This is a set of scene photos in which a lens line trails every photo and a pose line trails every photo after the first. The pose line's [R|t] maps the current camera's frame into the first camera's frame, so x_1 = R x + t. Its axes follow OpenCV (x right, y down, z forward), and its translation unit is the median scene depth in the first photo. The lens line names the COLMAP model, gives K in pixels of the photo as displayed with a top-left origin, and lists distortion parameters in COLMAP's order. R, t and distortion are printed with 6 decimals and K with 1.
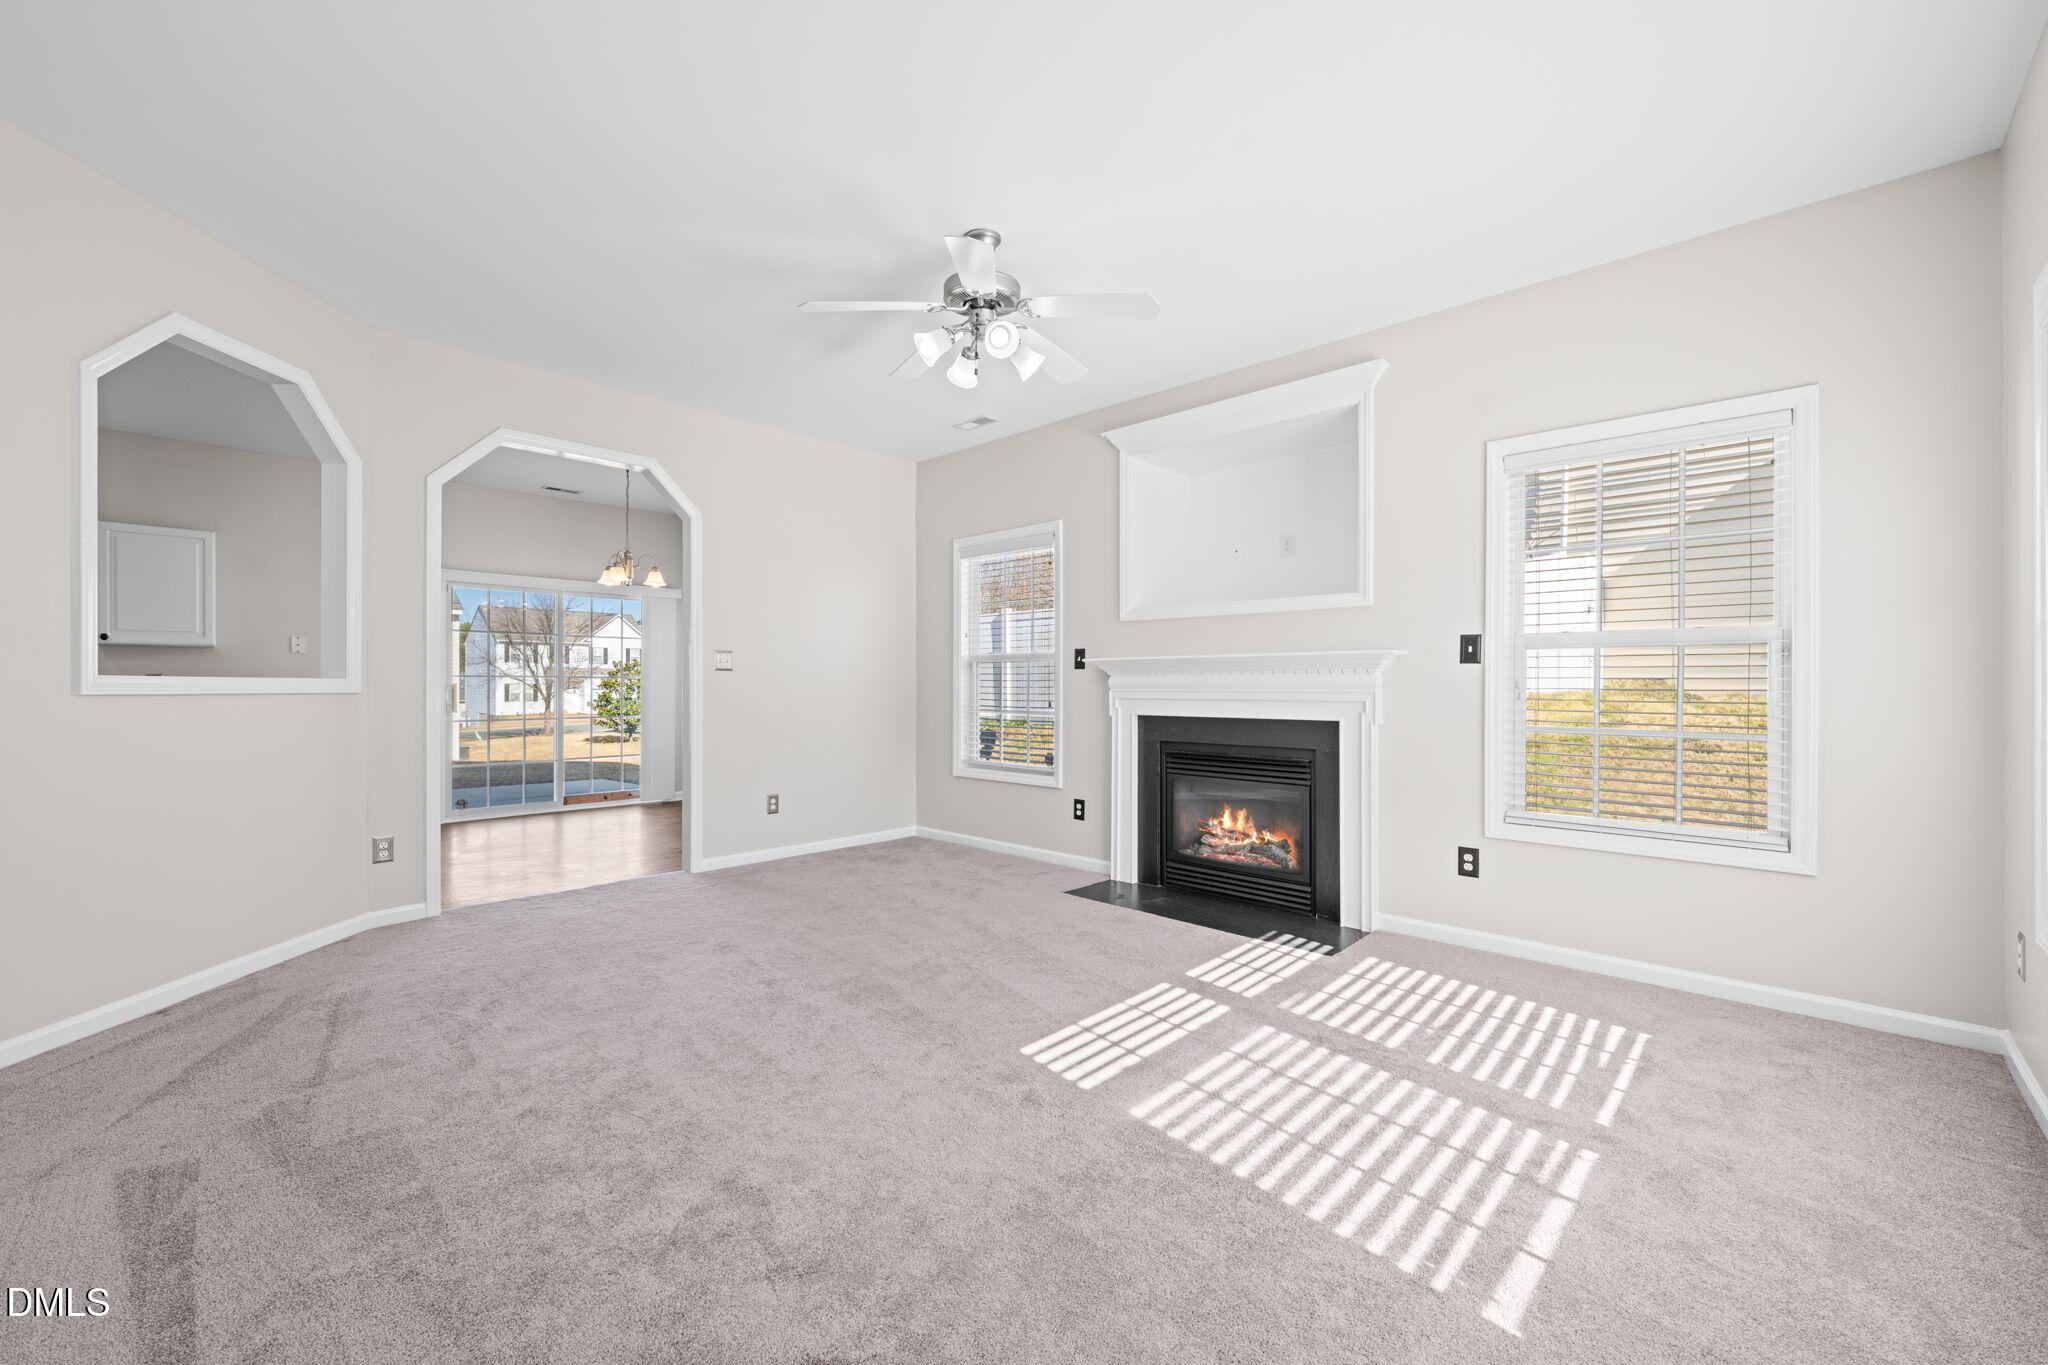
lens RADIAL K [[812.5, 0, 1033.2], [0, 812.5, 678.3], [0, 0, 1]] dist [-0.000457, 0.000406]
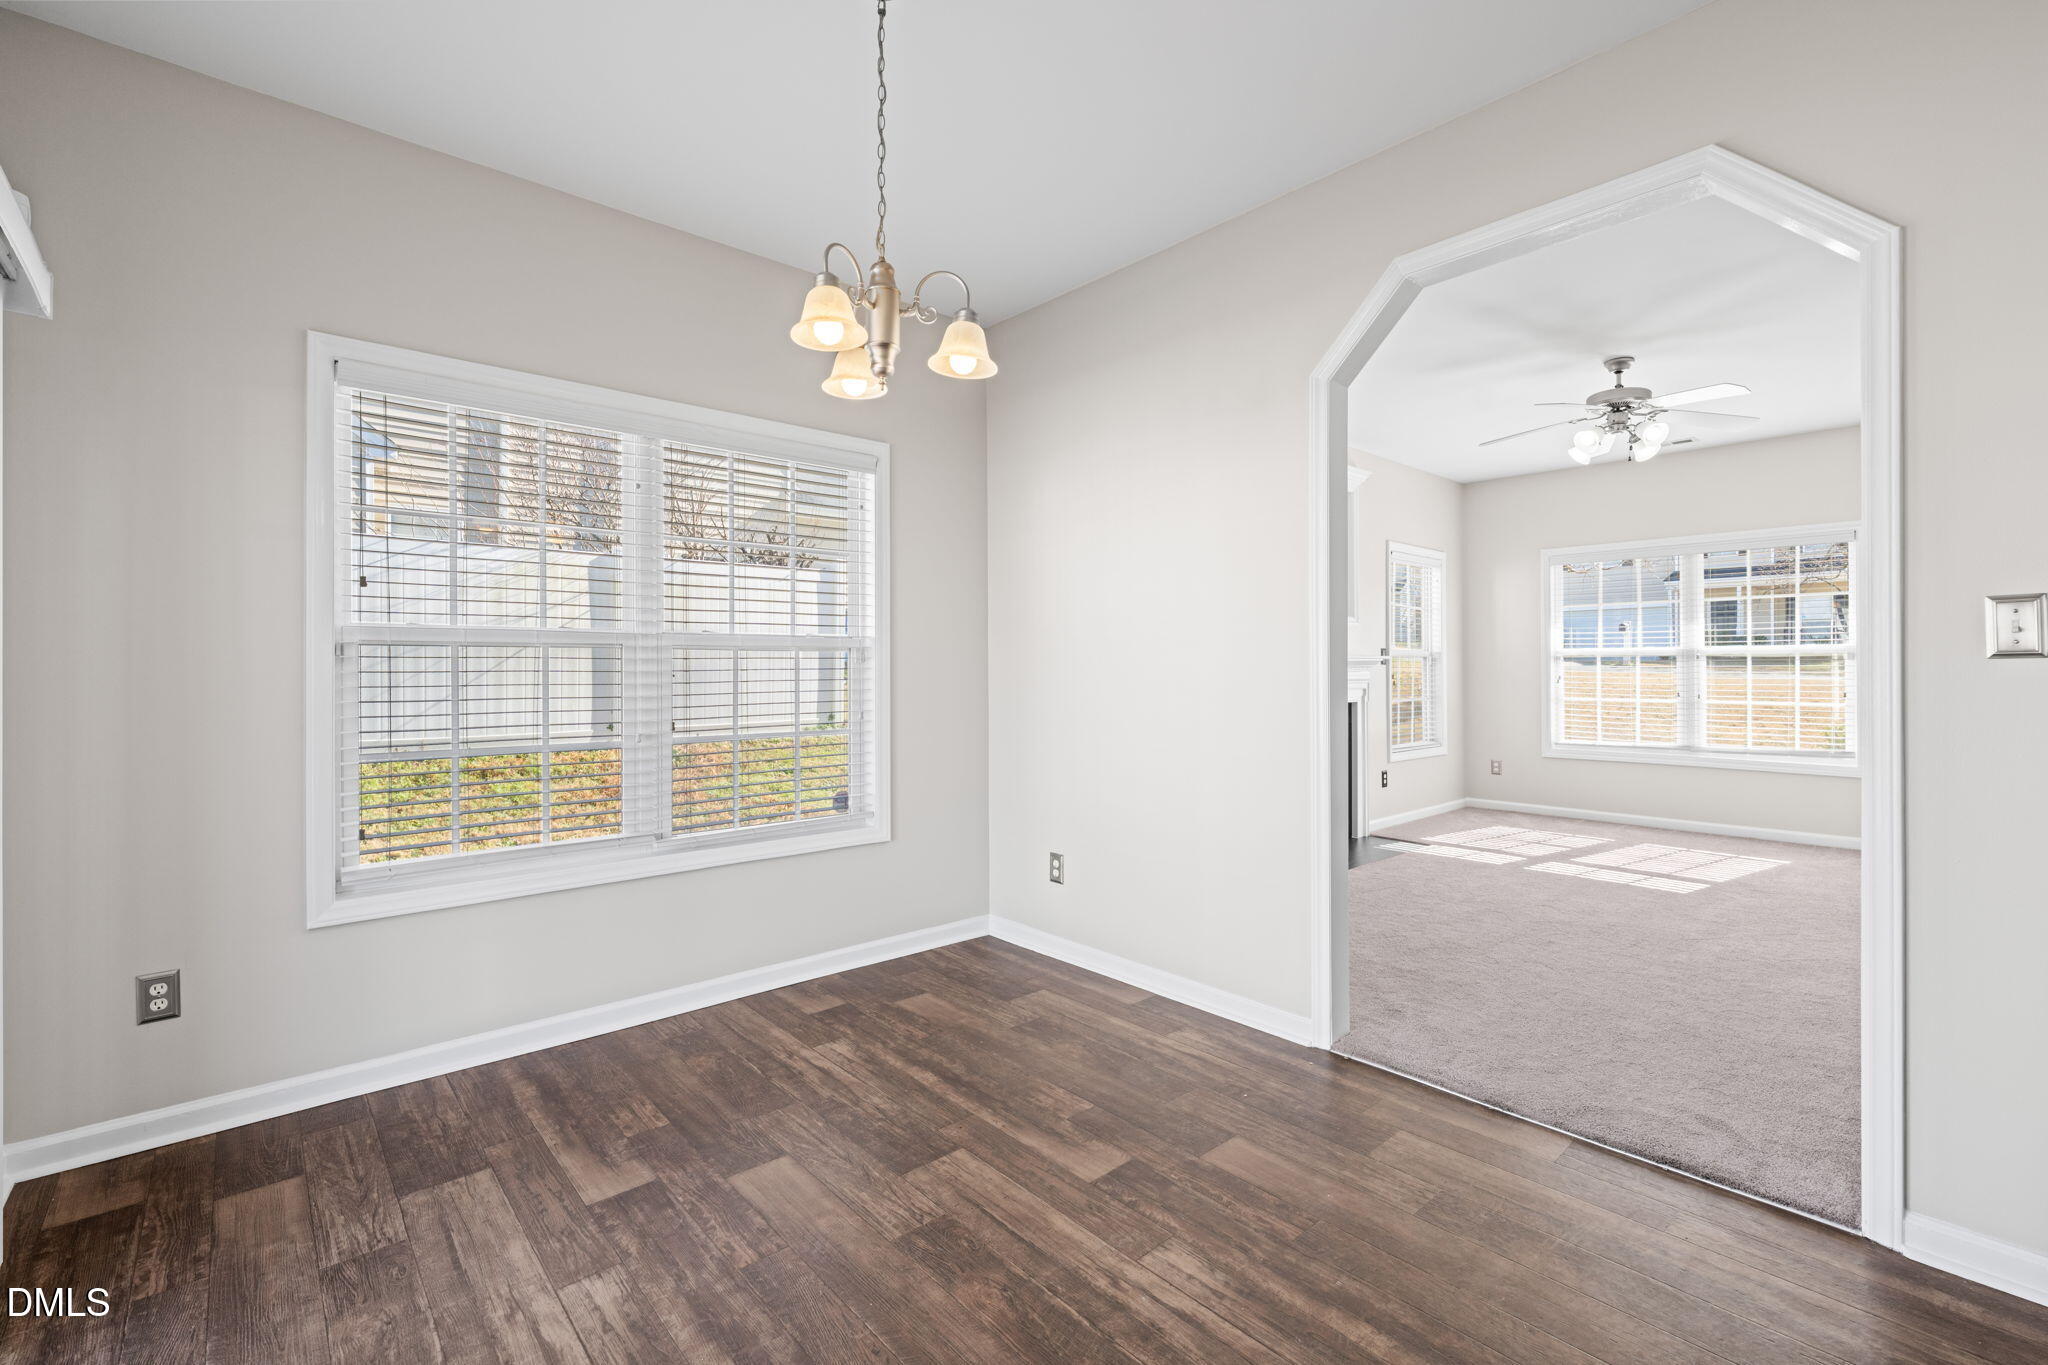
lens RADIAL K [[895.5, 0, 1029.1], [0, 895.5, 679.7], [0, 0, 1]] dist [0.001010, -0.000306]
pose [[0.085781, -0.005702, 0.996298, -1.309851], [0.001917, 0.999983, 0.005558, 0.000676], [-0.996312, 0.001433, 0.085790, 1.452802]]
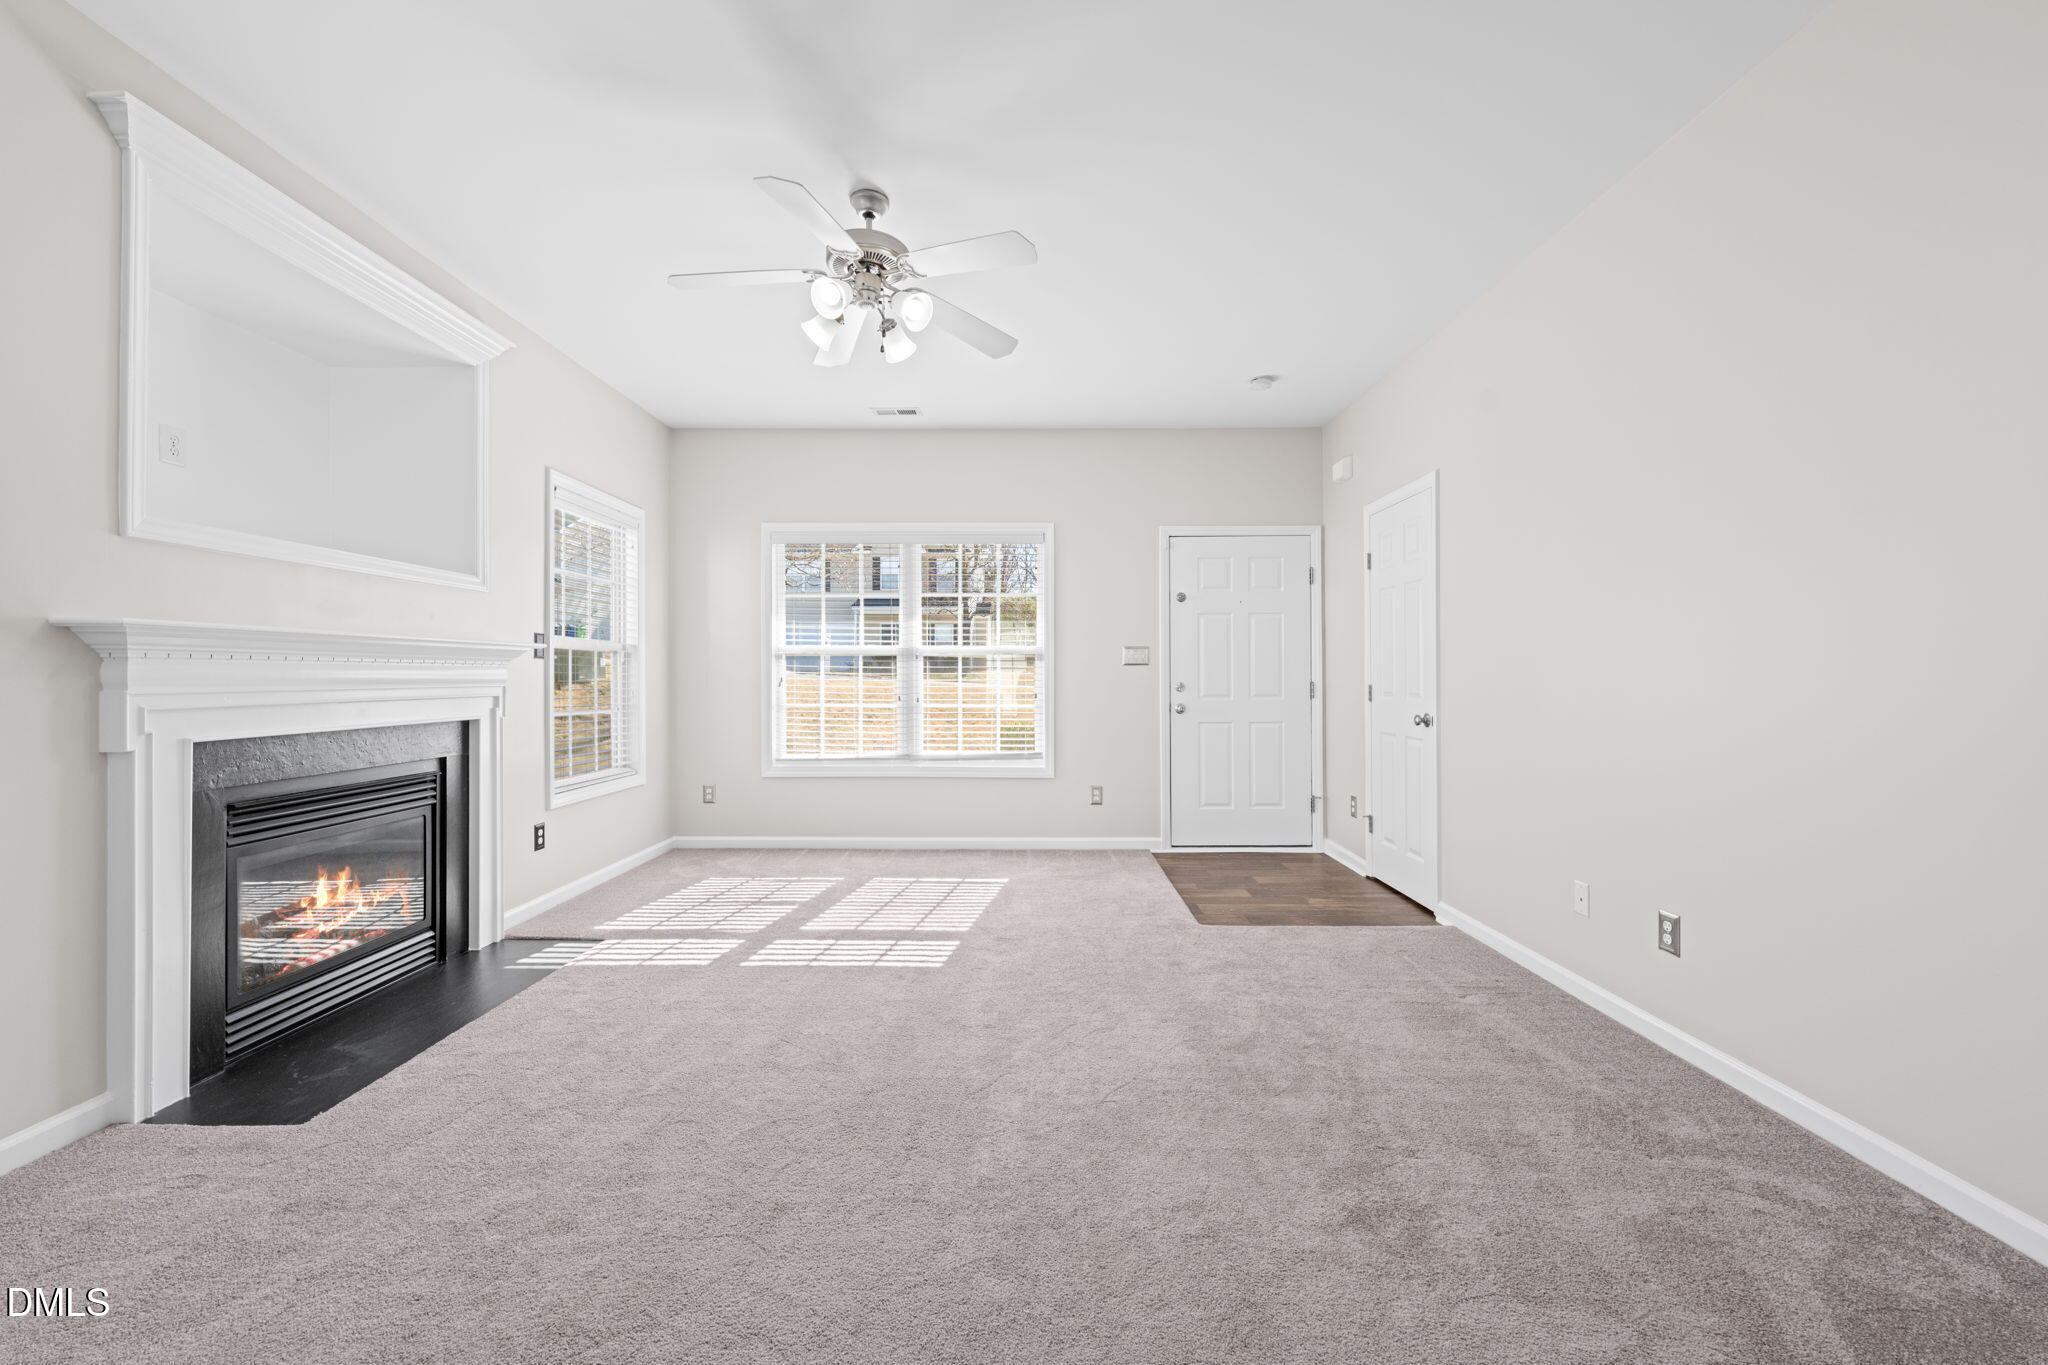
lens RADIAL K [[812.5, 0, 1022.9], [0, 812.5, 677.6], [0, 0, 1]] dist [-0.000457, 0.000406]
pose [[-0.680116, 0.004765, 0.733089, -0.668523], [0.001215, 0.999985, -0.005372, 0.012782], [-0.733104, -0.002763, -0.680111, 1.160319]]
